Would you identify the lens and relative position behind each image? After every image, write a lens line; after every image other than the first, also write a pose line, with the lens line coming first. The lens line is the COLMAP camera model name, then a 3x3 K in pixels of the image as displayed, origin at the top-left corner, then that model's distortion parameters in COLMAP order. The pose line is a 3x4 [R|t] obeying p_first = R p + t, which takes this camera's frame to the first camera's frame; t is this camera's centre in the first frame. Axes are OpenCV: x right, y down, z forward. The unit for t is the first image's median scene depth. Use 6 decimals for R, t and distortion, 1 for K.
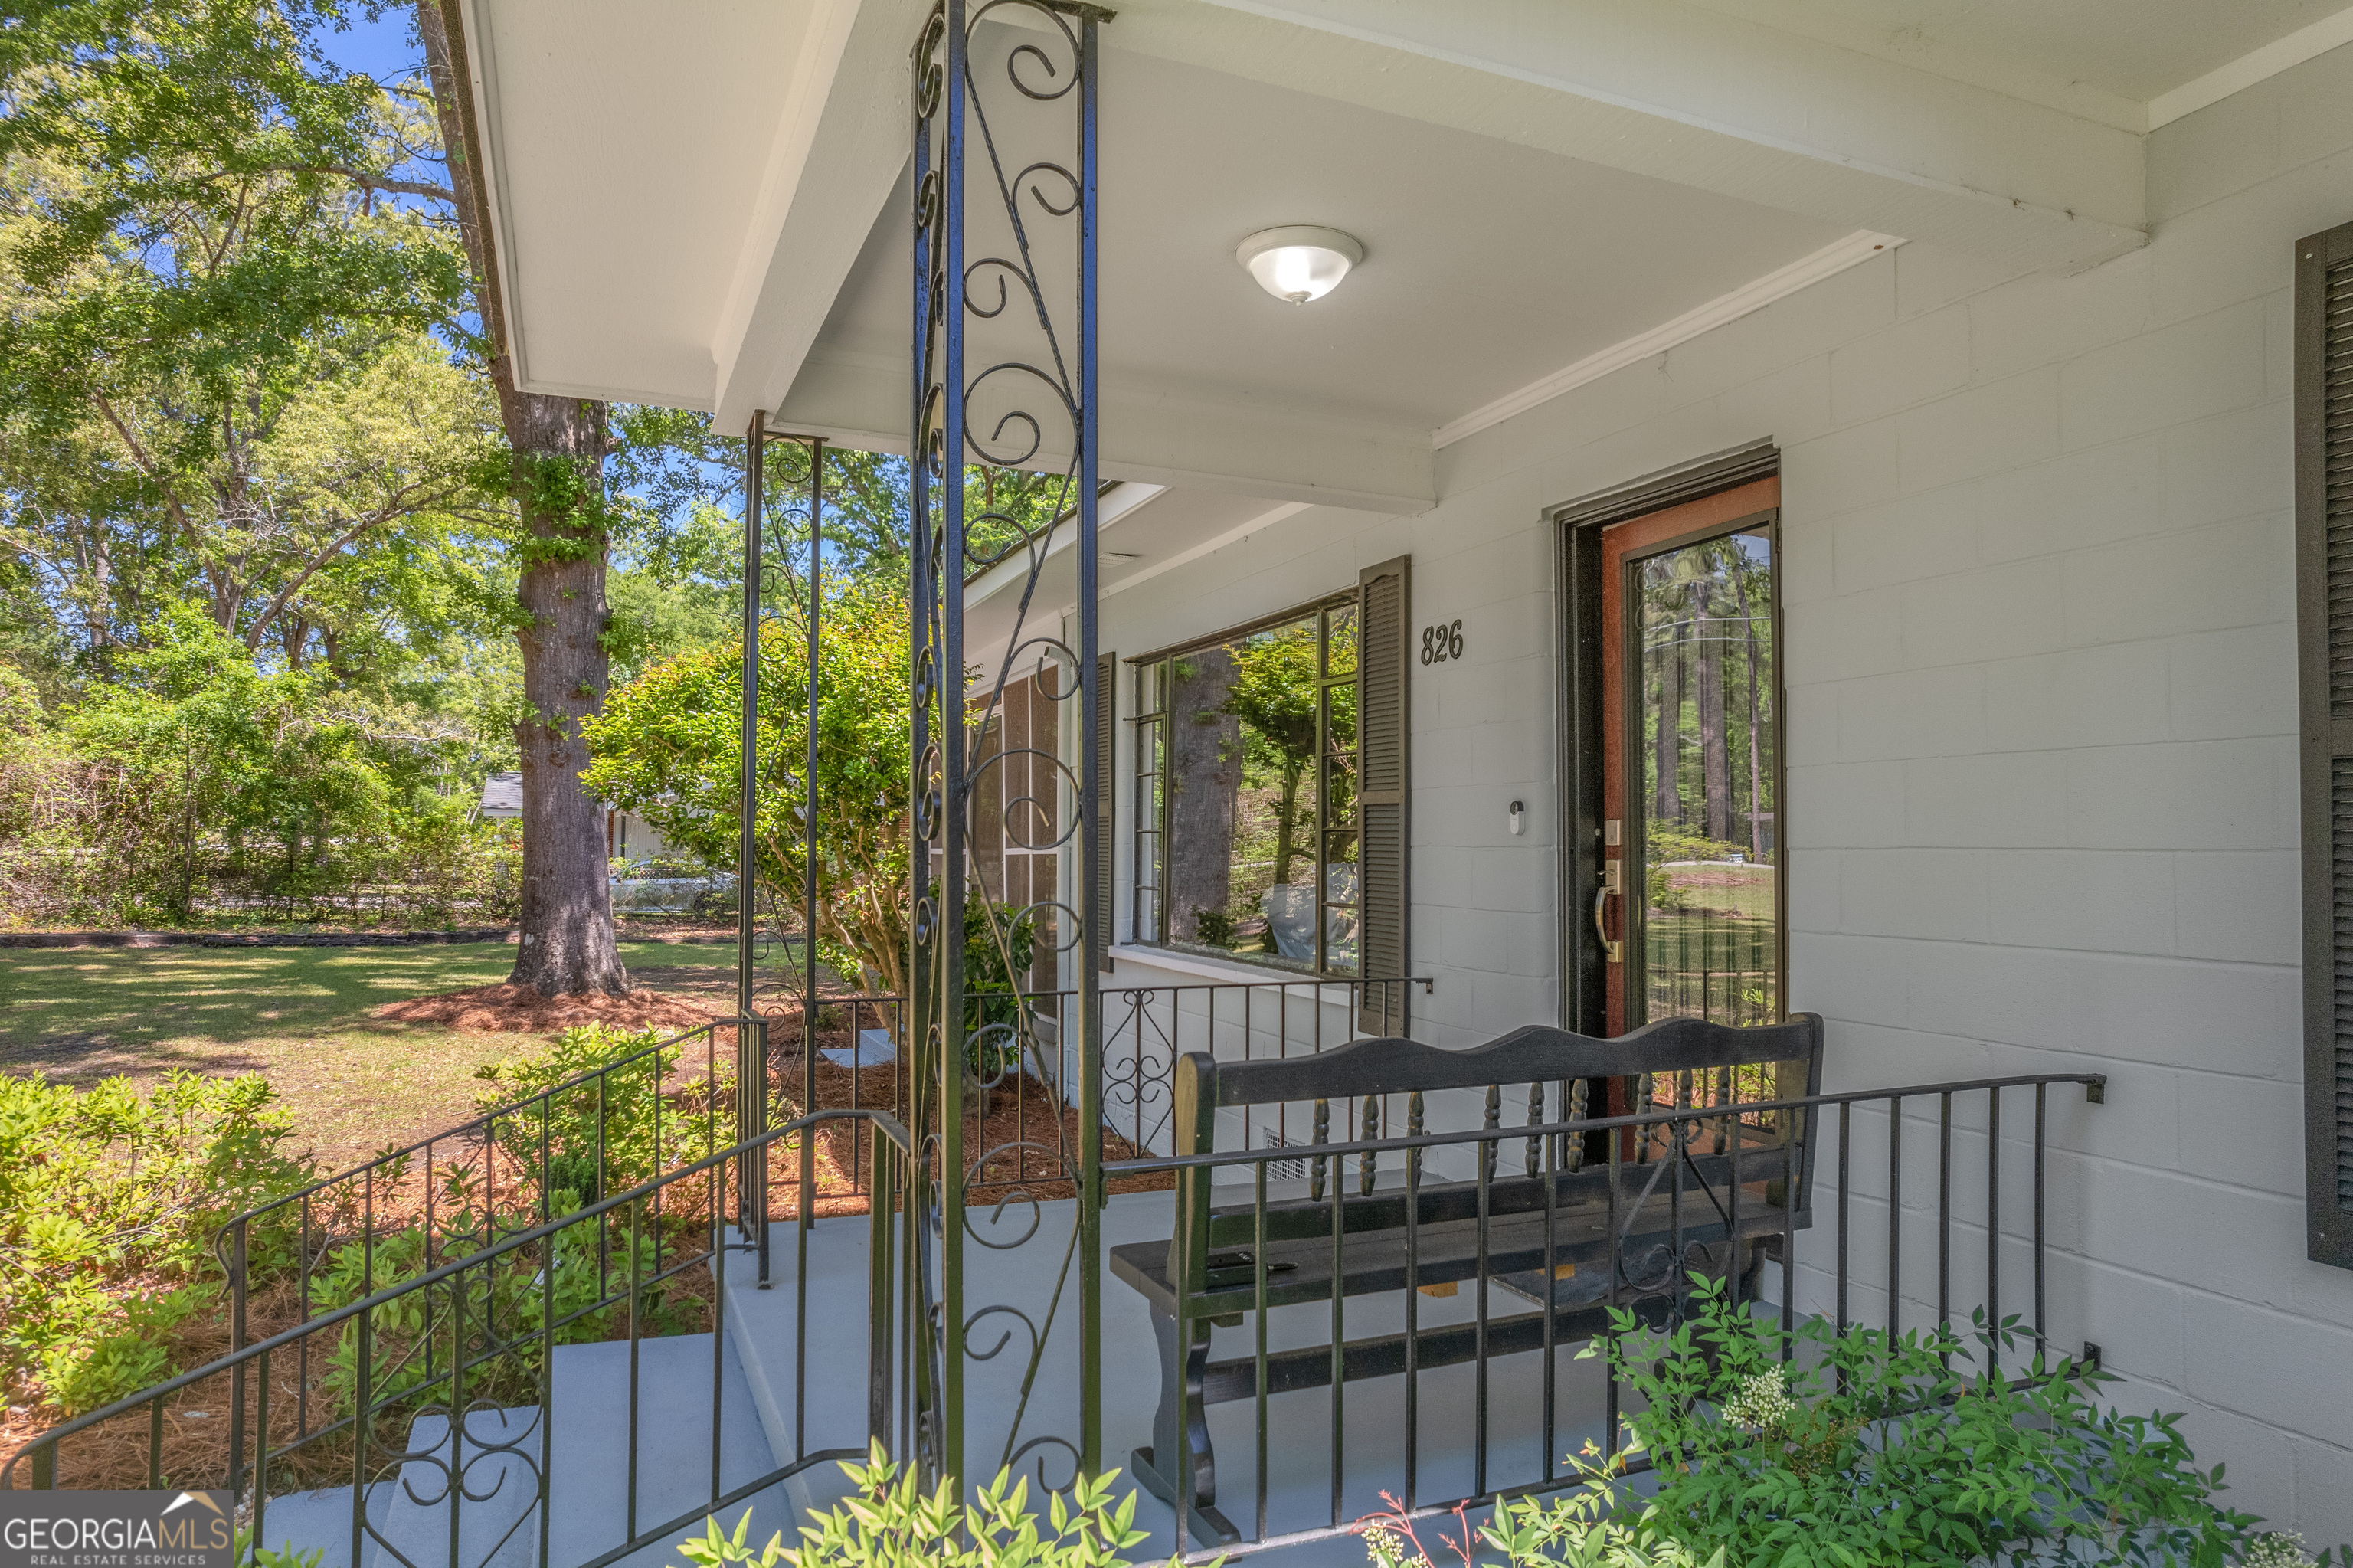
lens RADIAL K [[1525.1, 0, 1181.5], [0, 1525.1, 789.6], [0, 0, 1]] dist [-0.082338, 0.067412]
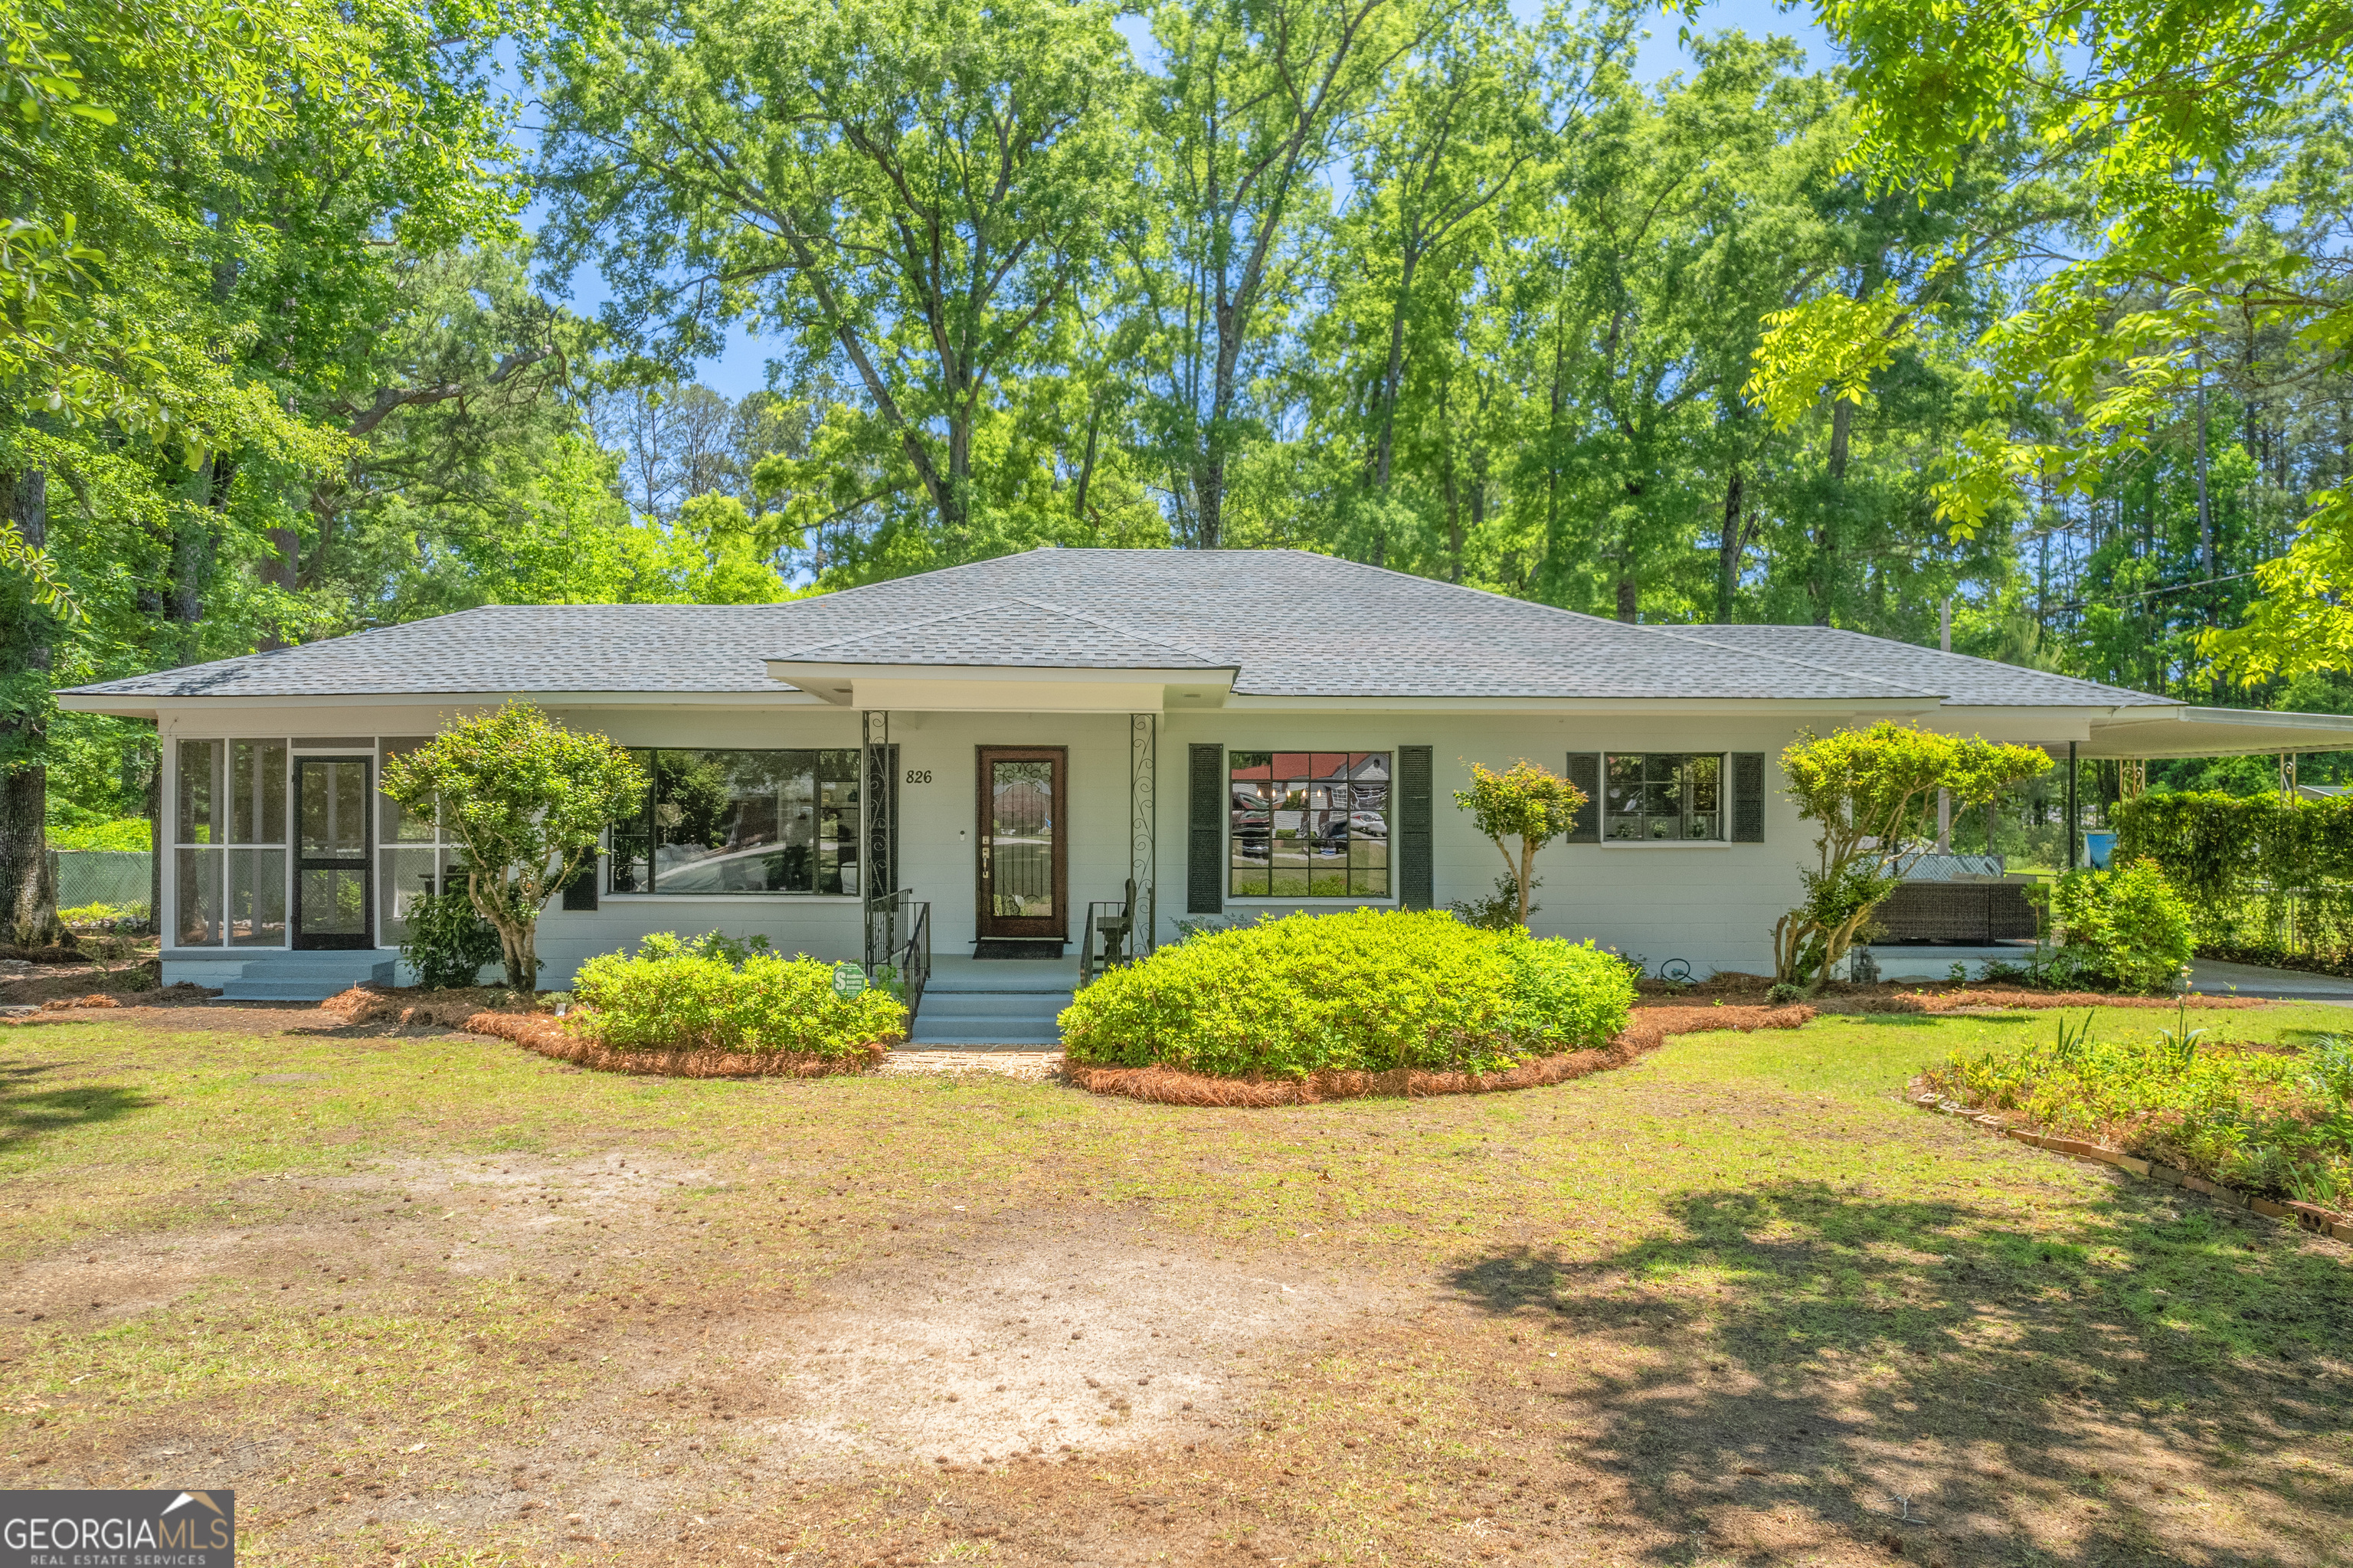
lens RADIAL K [[1525.1, 0, 1181.5], [0, 1525.1, 789.6], [0, 0, 1]] dist [-0.082338, 0.067412]
pose [[0.351063, 0.004408, 0.936341, -2.478720], [-0.038040, 0.999230, 0.009559, -0.120595], [-0.935579, -0.038974, 0.350961, -0.546612]]
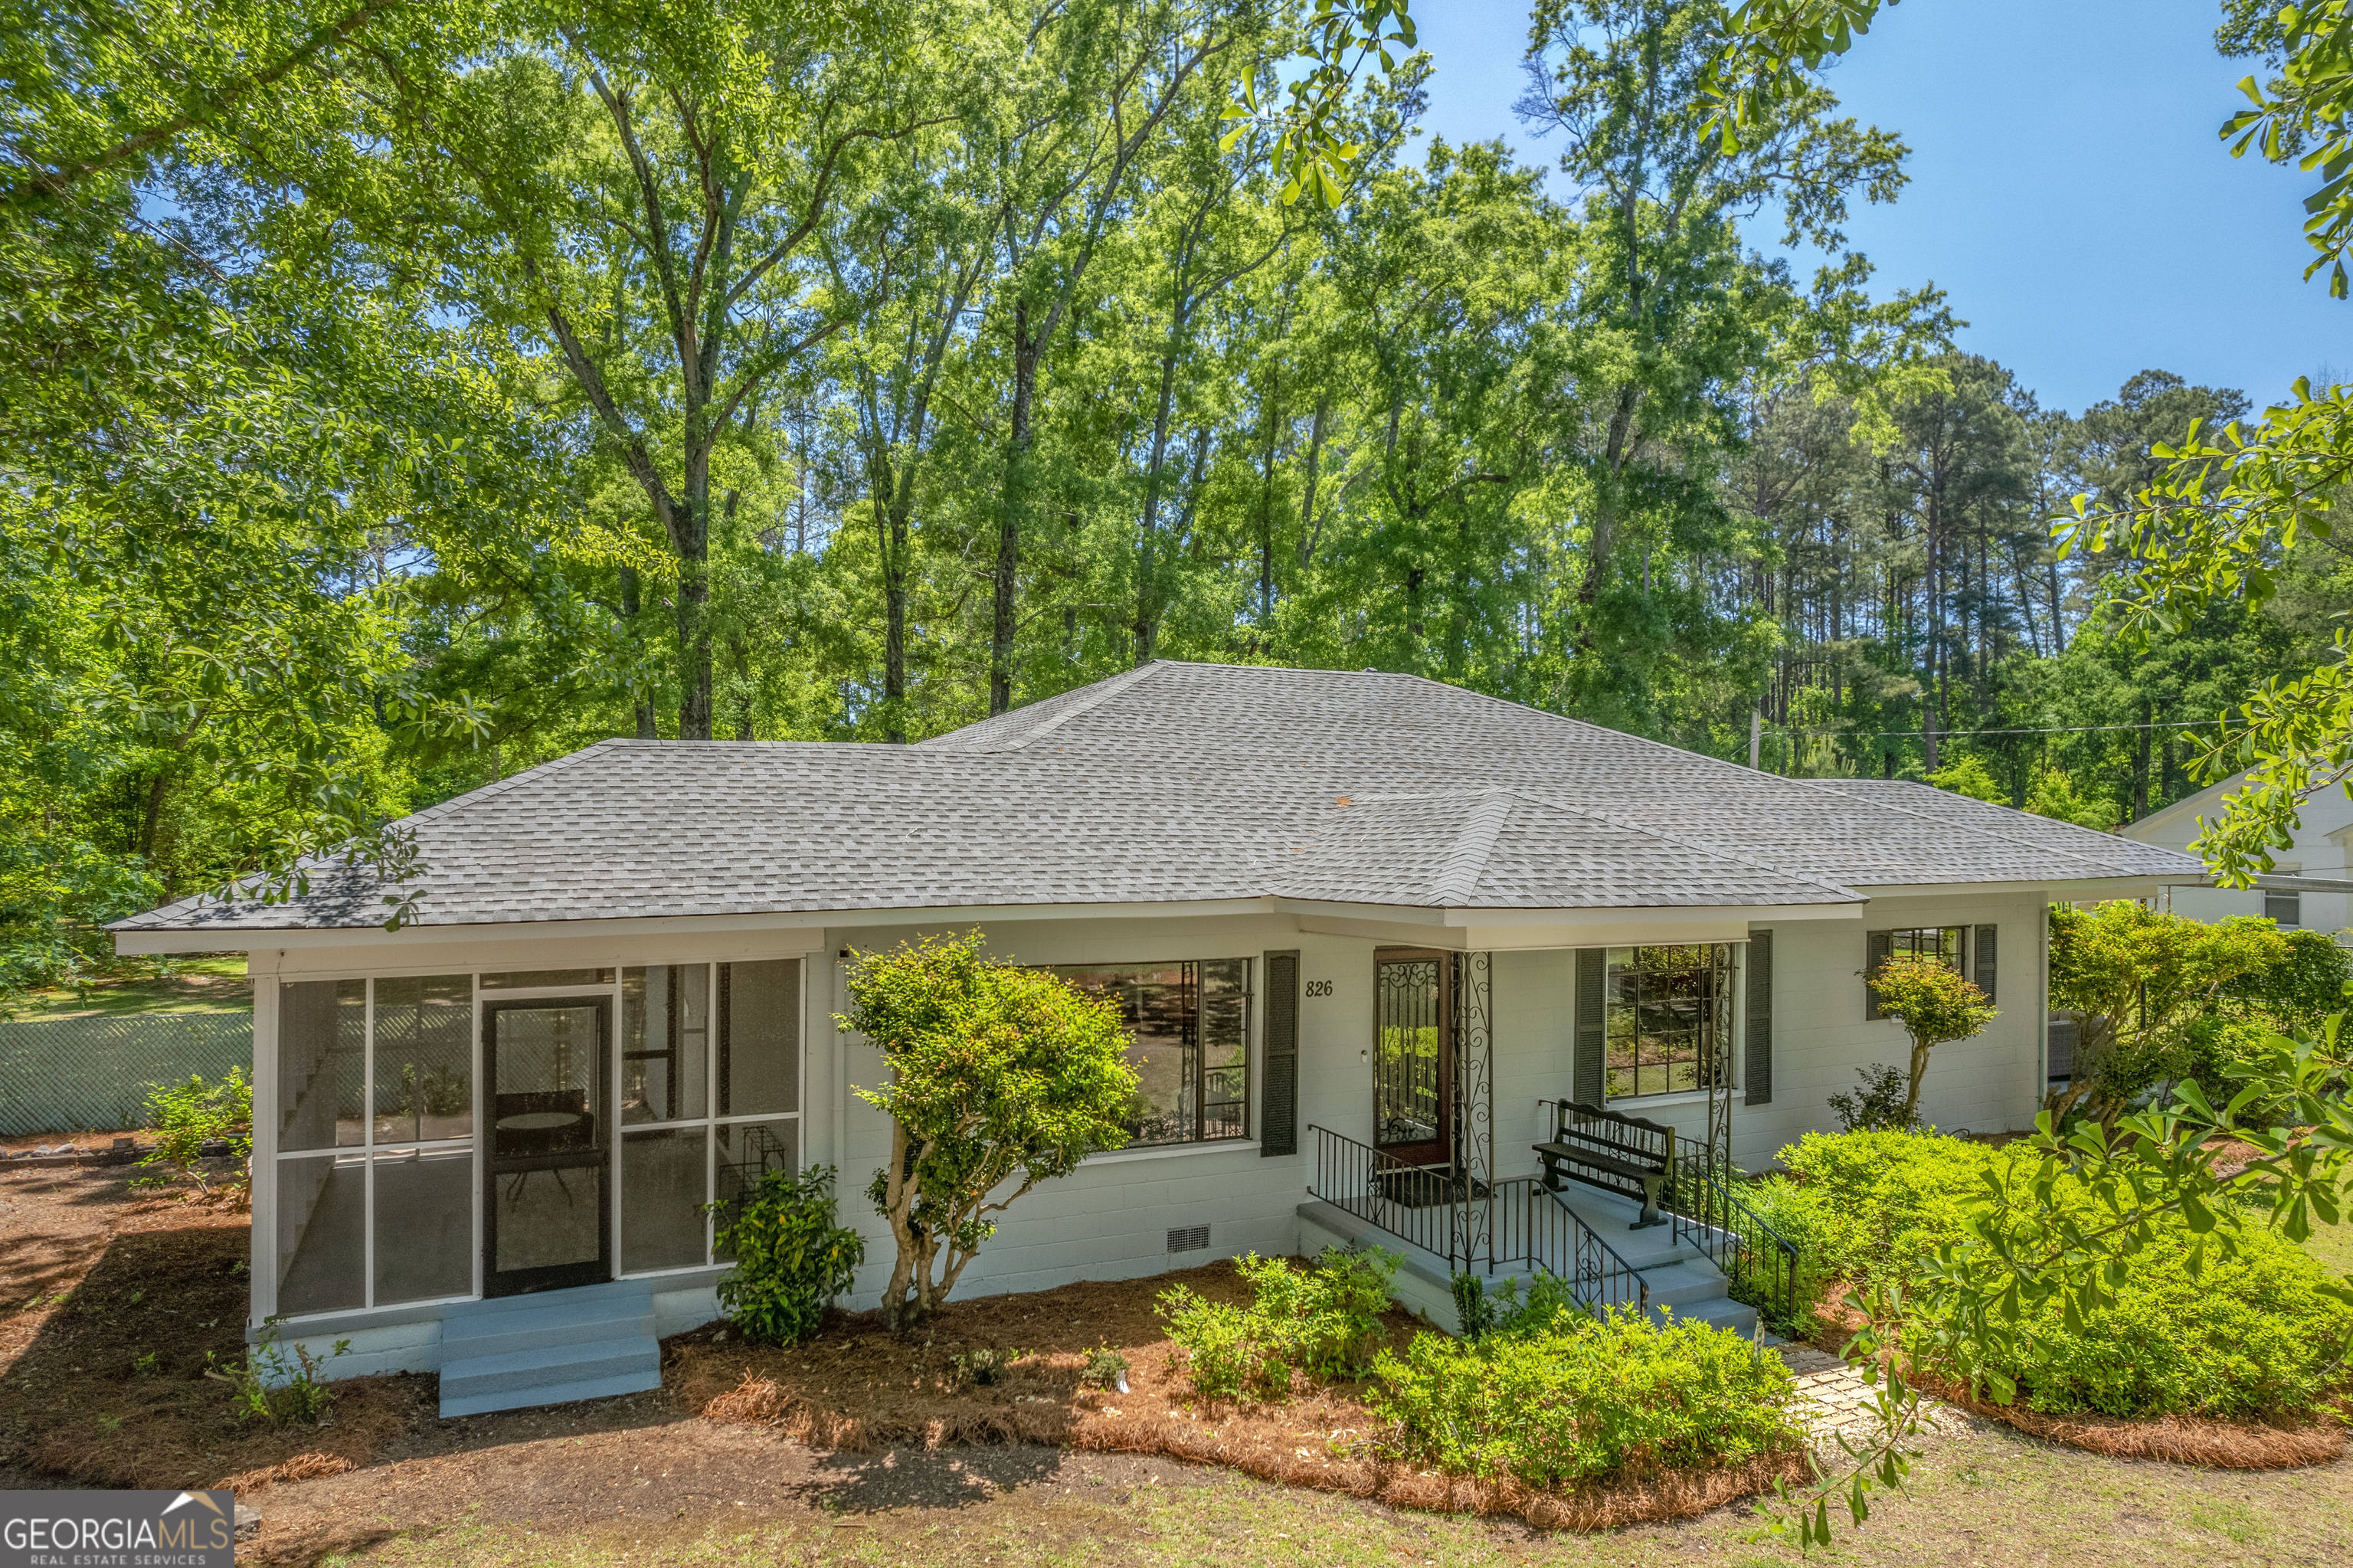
lens RADIAL K [[1528.1, 0, 1172.2], [0, 1528.1, 776.6], [0, 0, 1]] dist [-0.077151, 0.070195]
pose [[-0.060957, 0.011604, 0.998073, -2.317457], [-0.048051, 0.998739, -0.014547, -0.398364], [-0.996983, -0.048845, -0.060322, 1.415191]]
